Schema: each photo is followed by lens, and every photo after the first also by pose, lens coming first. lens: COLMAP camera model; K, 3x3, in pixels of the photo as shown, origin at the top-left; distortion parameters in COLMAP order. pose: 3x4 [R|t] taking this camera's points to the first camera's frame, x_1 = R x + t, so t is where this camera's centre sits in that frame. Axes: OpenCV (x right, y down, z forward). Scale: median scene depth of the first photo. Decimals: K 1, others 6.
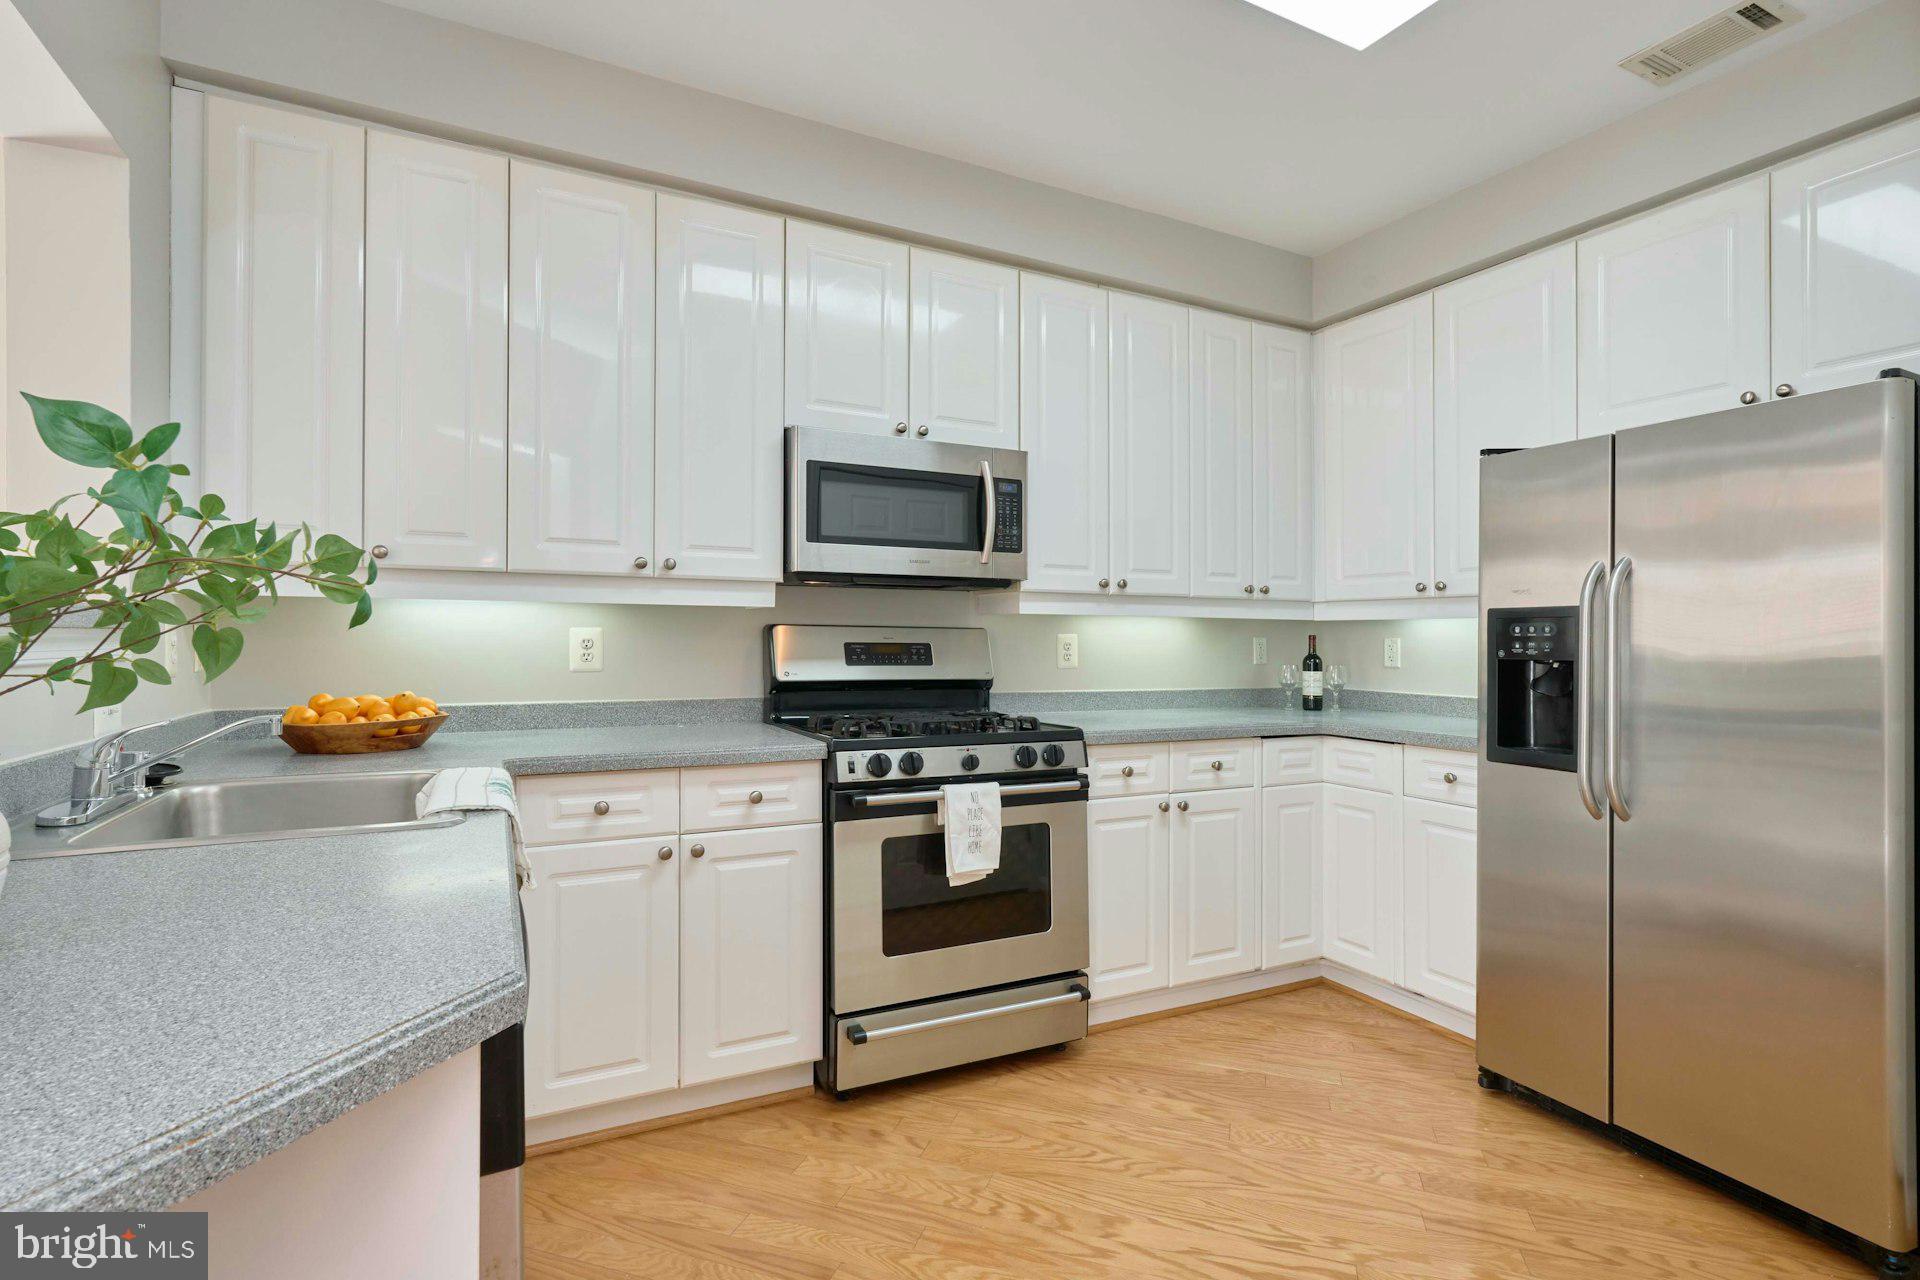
lens RADIAL K [[927.8, 0, 964.3], [0, 927.8, 632.2], [0, 0, 1]] dist [0.002396, 0.000276]
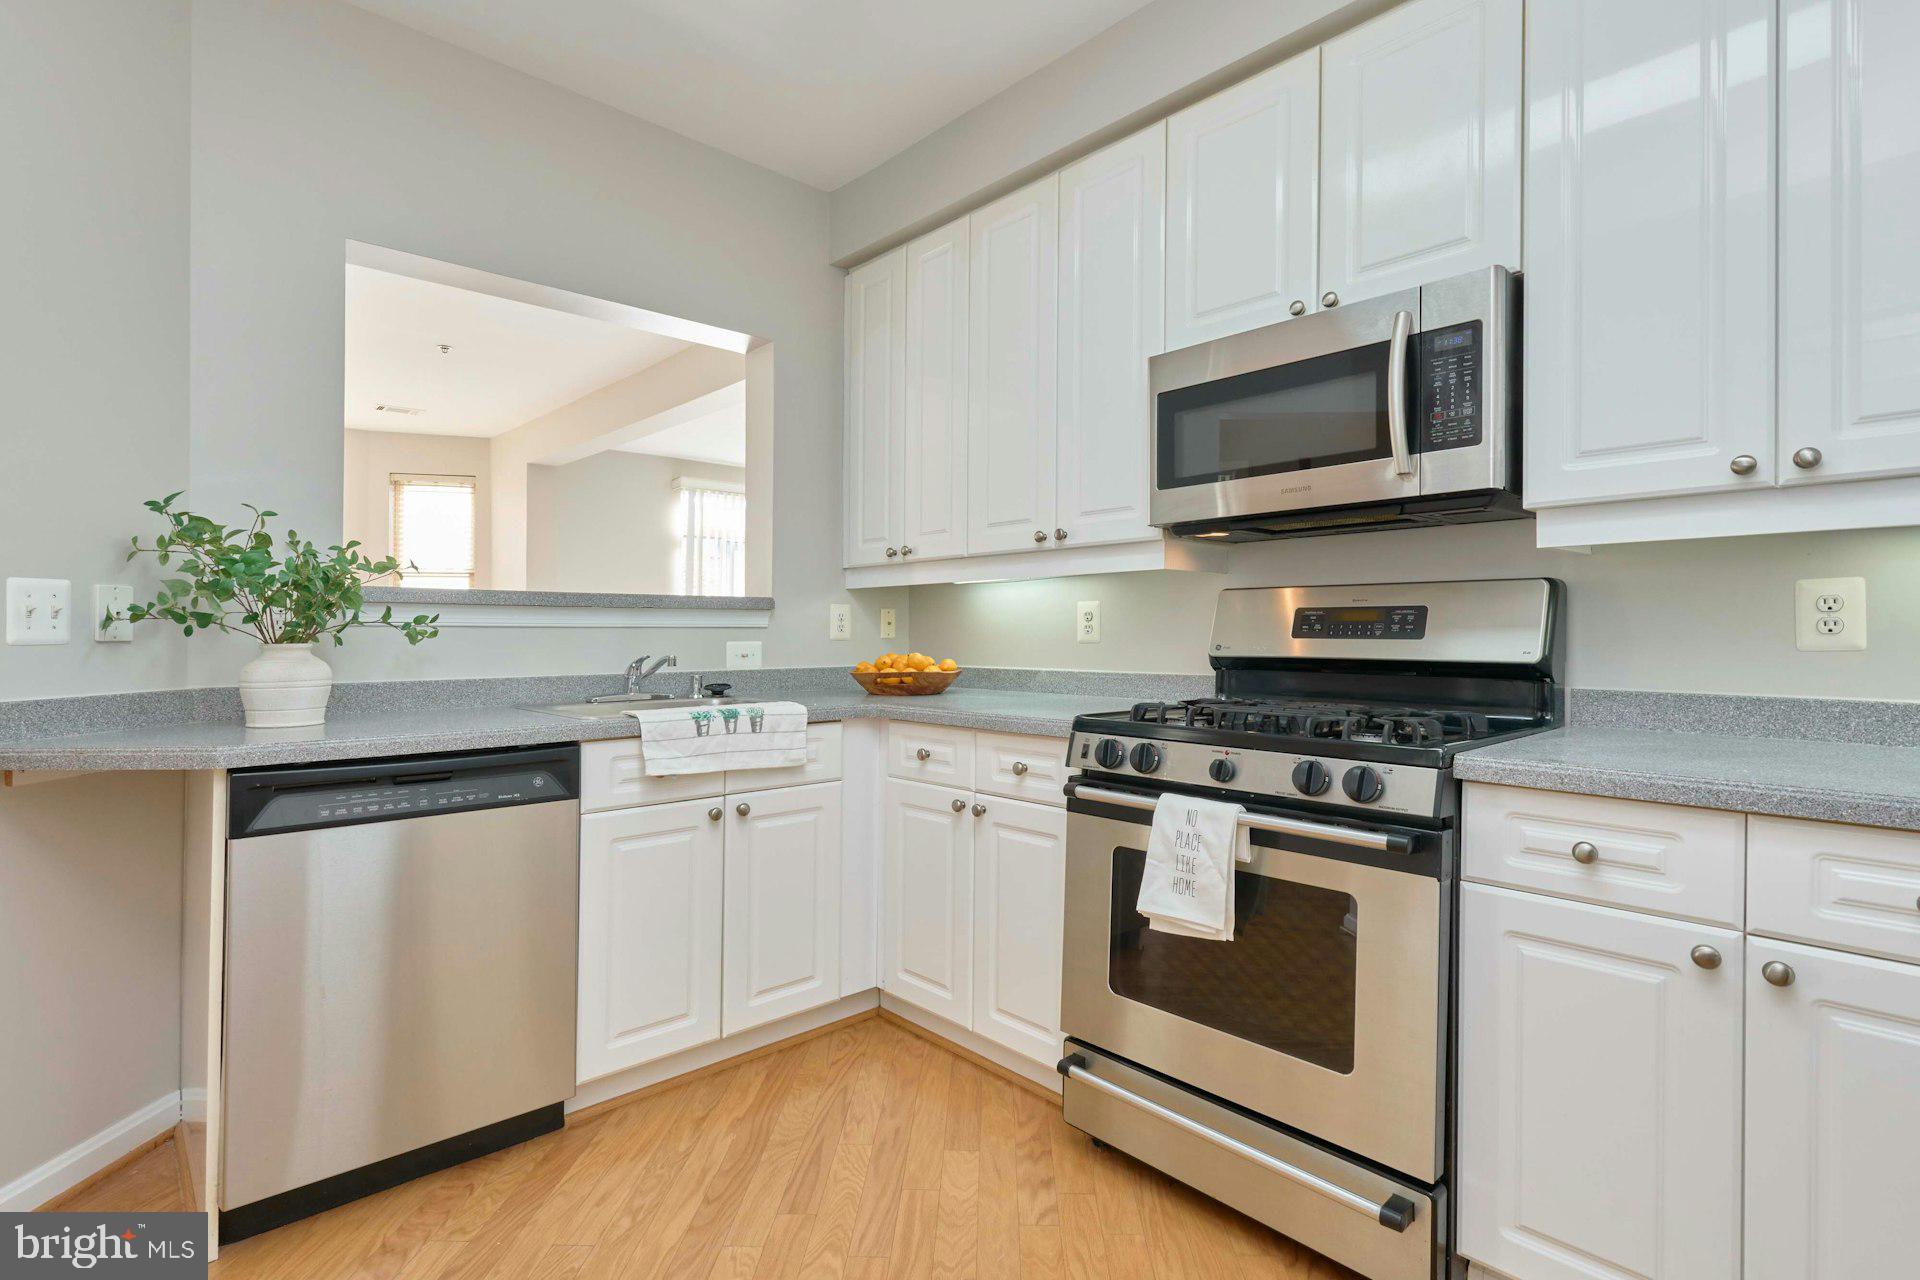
lens RADIAL K [[927.8, 0, 964.3], [0, 927.8, 632.2], [0, 0, 1]] dist [0.002396, 0.000276]
pose [[0.276094, -0.008285, -0.961095, 0.618612], [0.011001, 0.999925, -0.005459, 0.037542], [0.961068, -0.009065, 0.276165, 0.615963]]
